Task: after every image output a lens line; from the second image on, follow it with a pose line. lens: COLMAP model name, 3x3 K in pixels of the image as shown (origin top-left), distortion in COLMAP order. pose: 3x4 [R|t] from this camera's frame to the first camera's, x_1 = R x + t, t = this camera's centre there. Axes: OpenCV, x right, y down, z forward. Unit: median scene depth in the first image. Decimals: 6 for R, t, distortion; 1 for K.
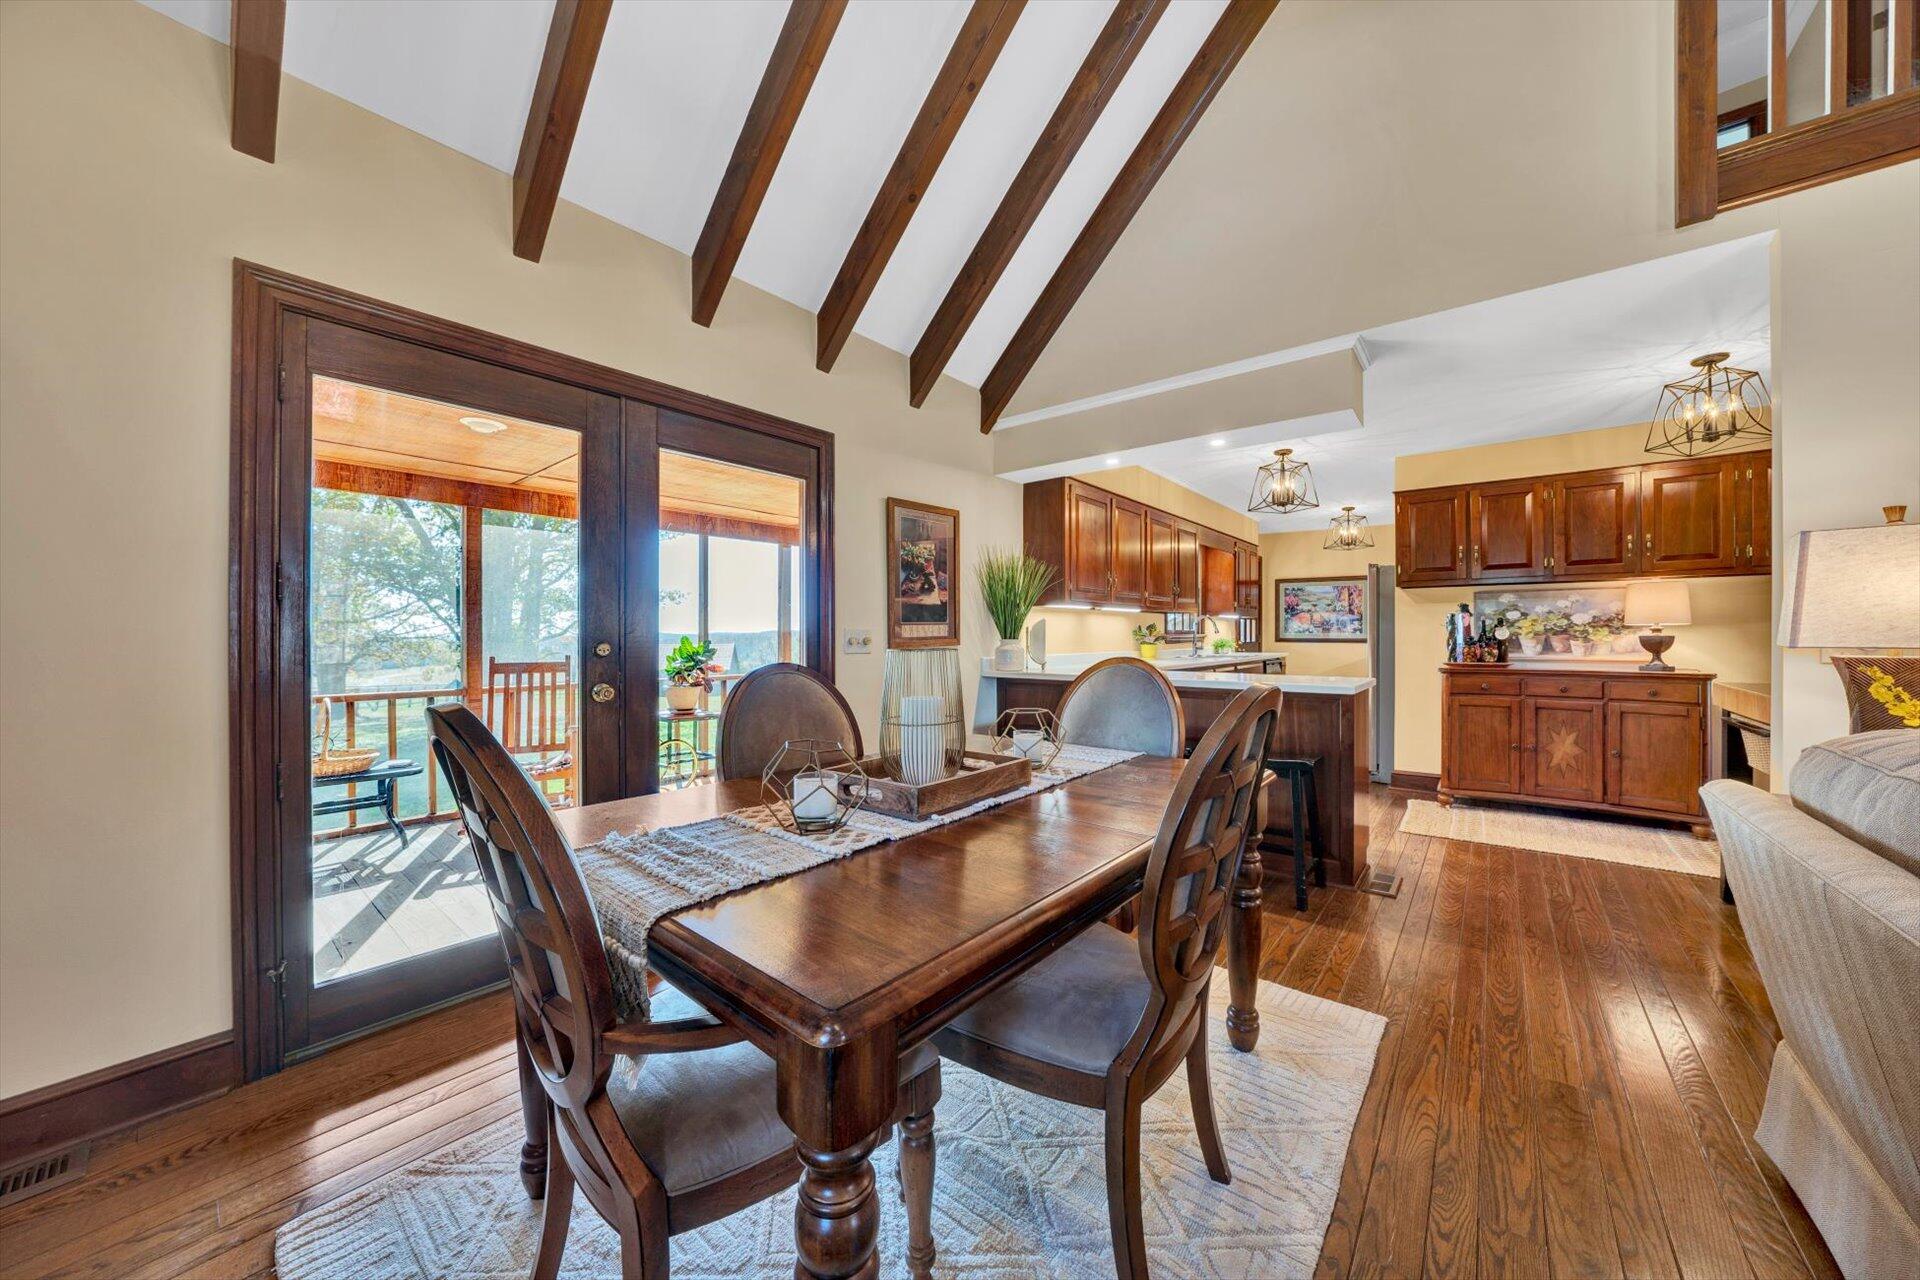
lens RADIAL K [[666.9, 0, 960.0], [0, 666.9, 640.0], [0, 0, 1]] dist [-0.024089, 0.000036]
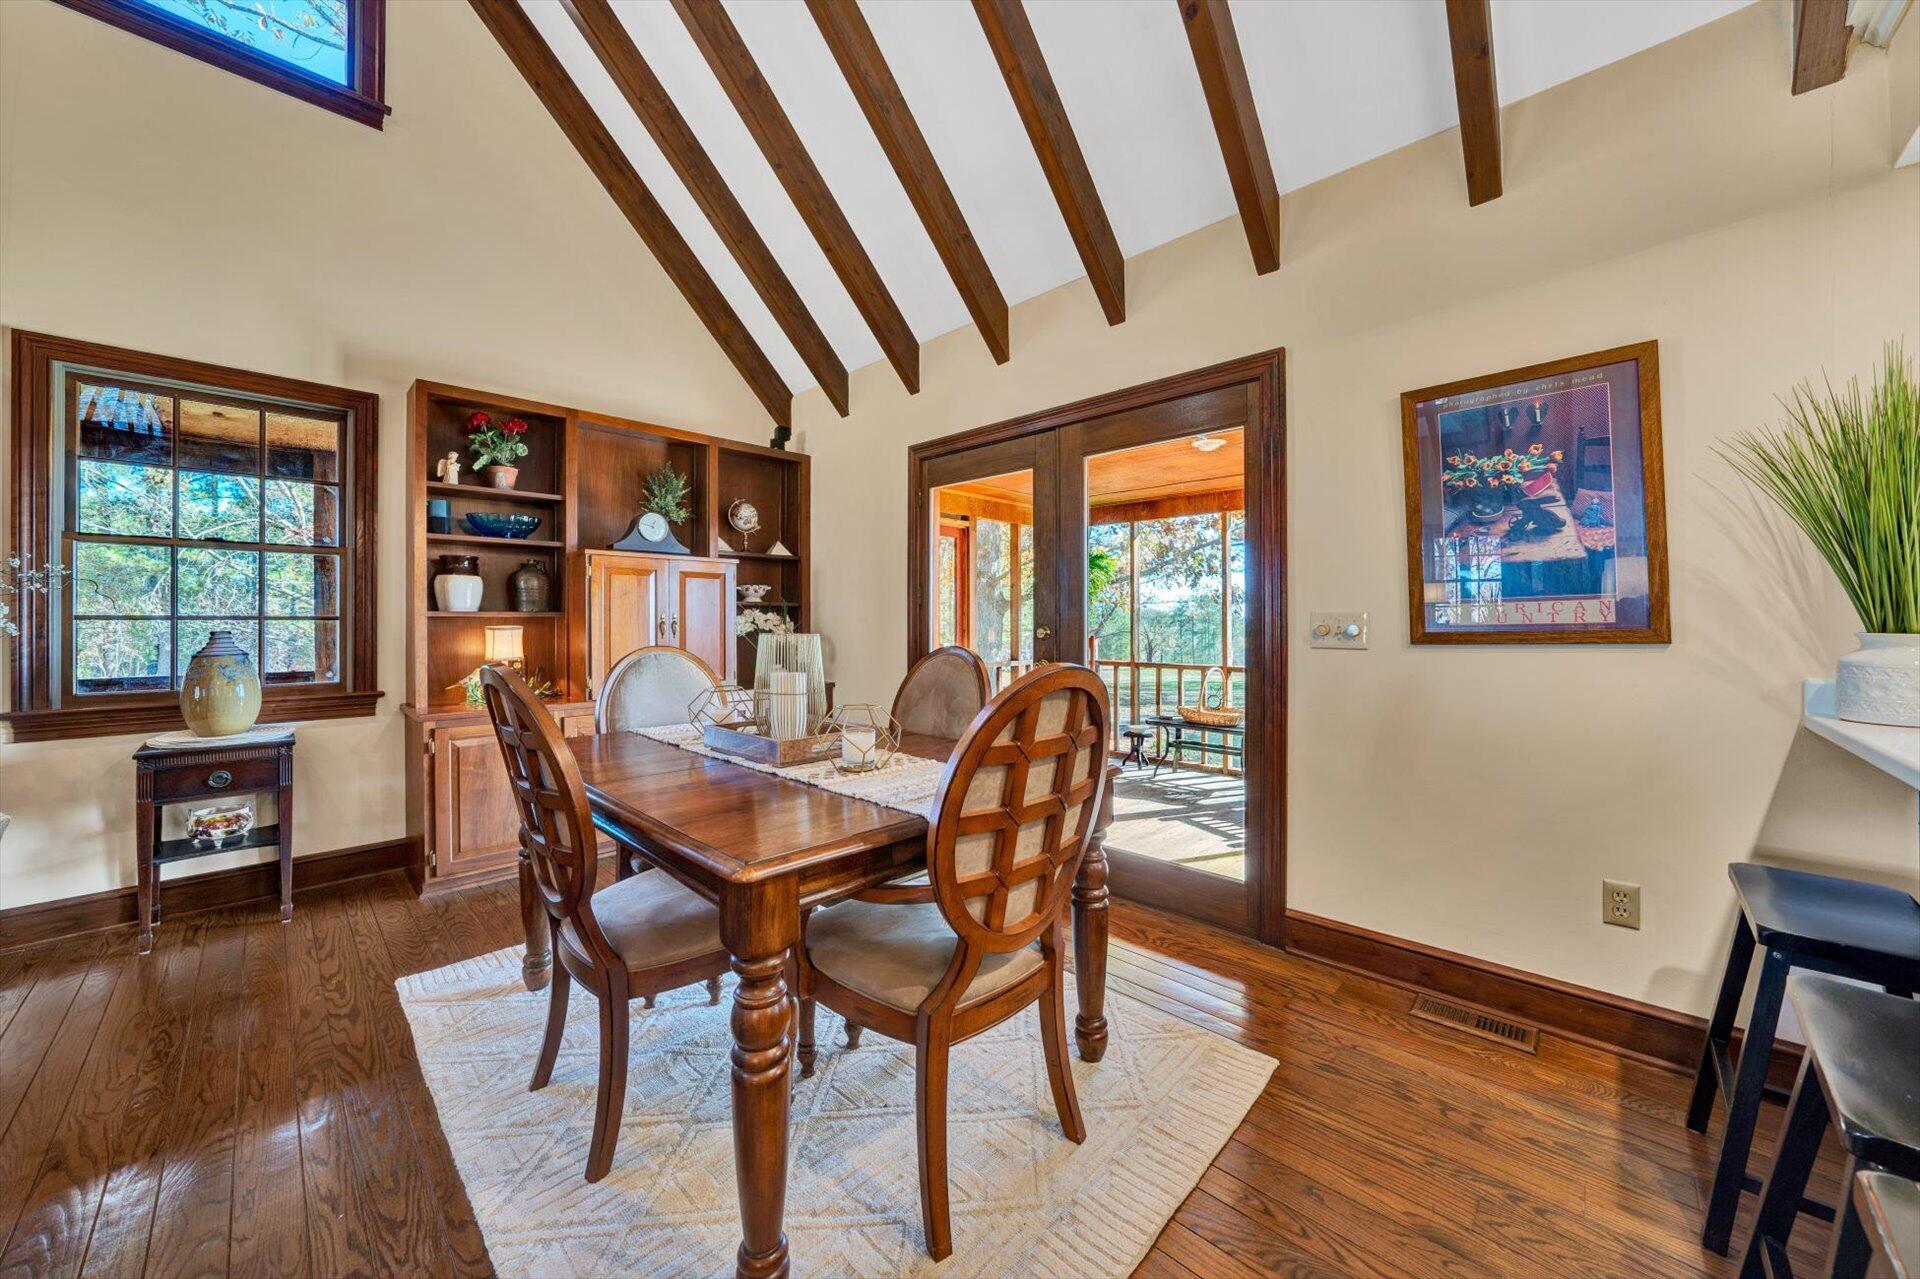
lens RADIAL K [[666.9, 0, 960.0], [0, 666.9, 639.5], [0, 0, 1]] dist [-0.024089, 0.000036]
pose [[-0.084972, 0.025067, -0.996068, 0.580810], [-0.010769, 0.999602, 0.026074, -0.001378], [0.996325, 0.012942, -0.084668, 0.714704]]
